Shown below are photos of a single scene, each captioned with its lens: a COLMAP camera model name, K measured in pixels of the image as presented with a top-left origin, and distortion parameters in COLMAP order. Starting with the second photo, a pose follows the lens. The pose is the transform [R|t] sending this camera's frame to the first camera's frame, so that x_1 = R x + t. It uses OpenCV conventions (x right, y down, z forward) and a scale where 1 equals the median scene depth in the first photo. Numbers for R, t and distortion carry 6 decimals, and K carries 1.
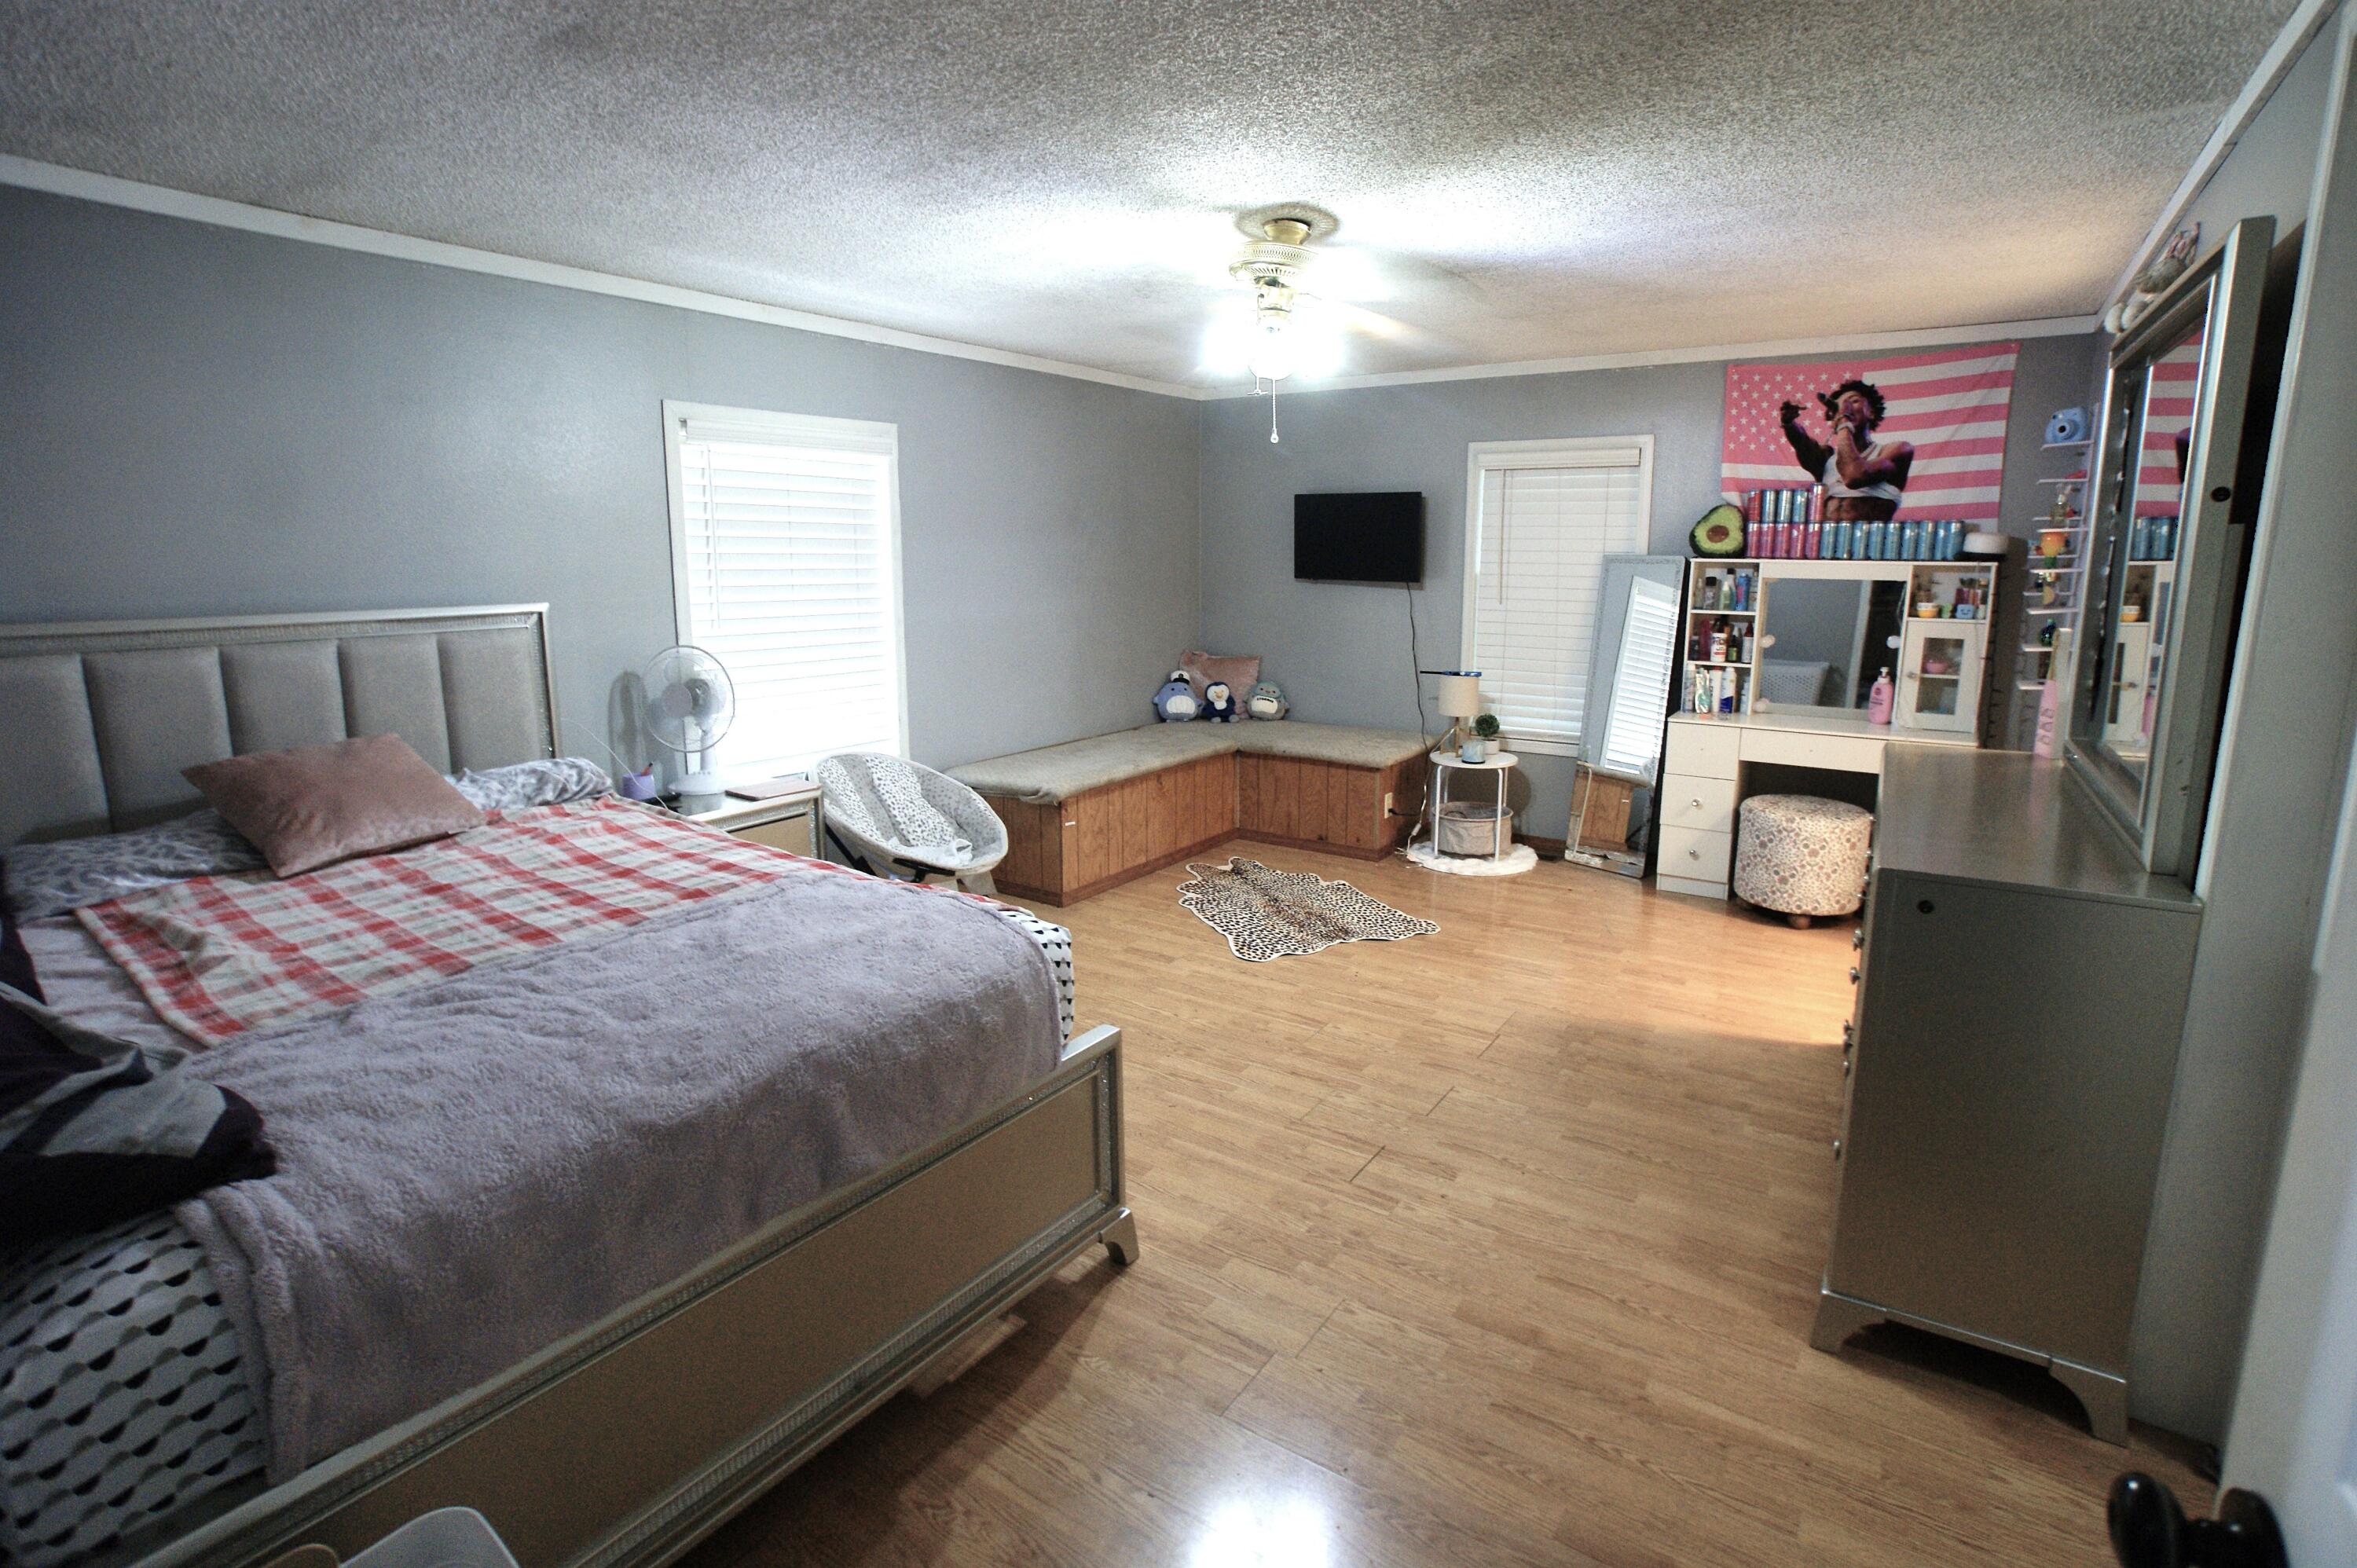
lens RADIAL K [[1132.0, 0, 1177.4], [0, 1132.0, 775.8], [0, 0, 1]] dist [-0.049697, 0.012255]
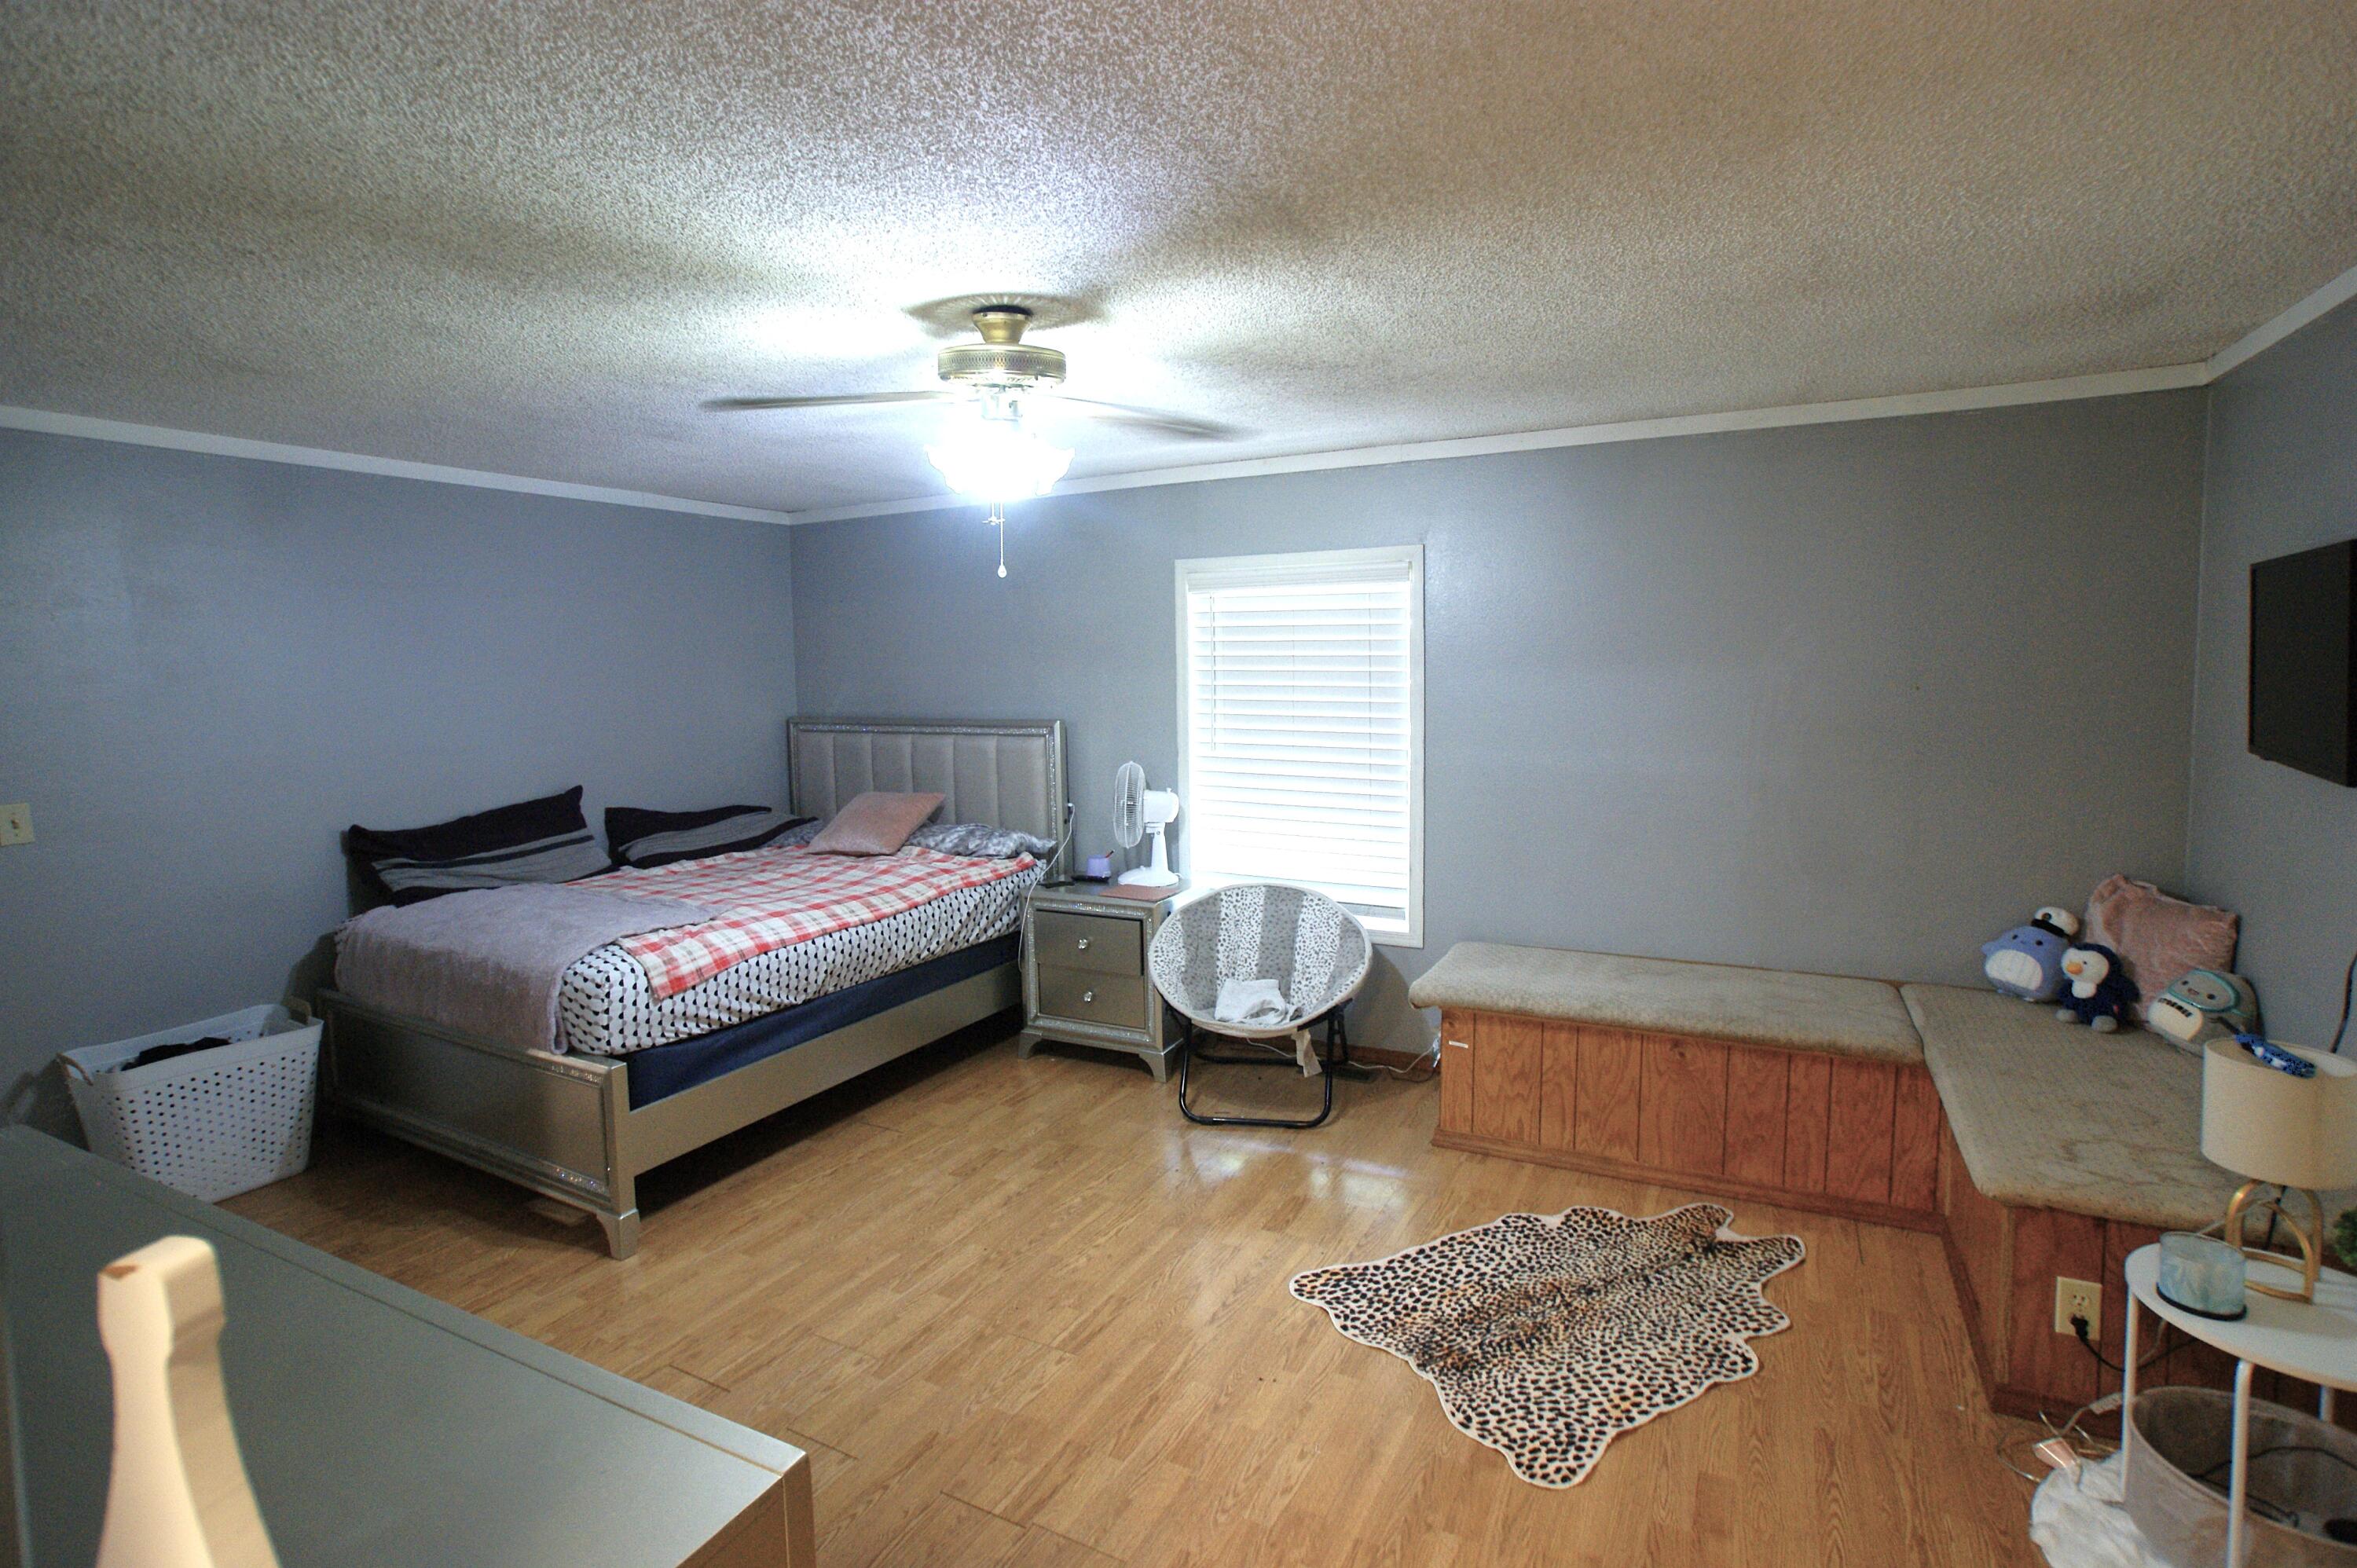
lens RADIAL K [[1132.0, 0, 1184.2], [0, 1132.0, 785.3], [0, 0, 1]] dist [-0.049697, 0.012255]
pose [[0.114730, 0.109016, -0.987397, 0.754858], [-0.179495, 0.979875, 0.087329, -0.198424], [0.977046, 0.167213, 0.131989, 0.852282]]
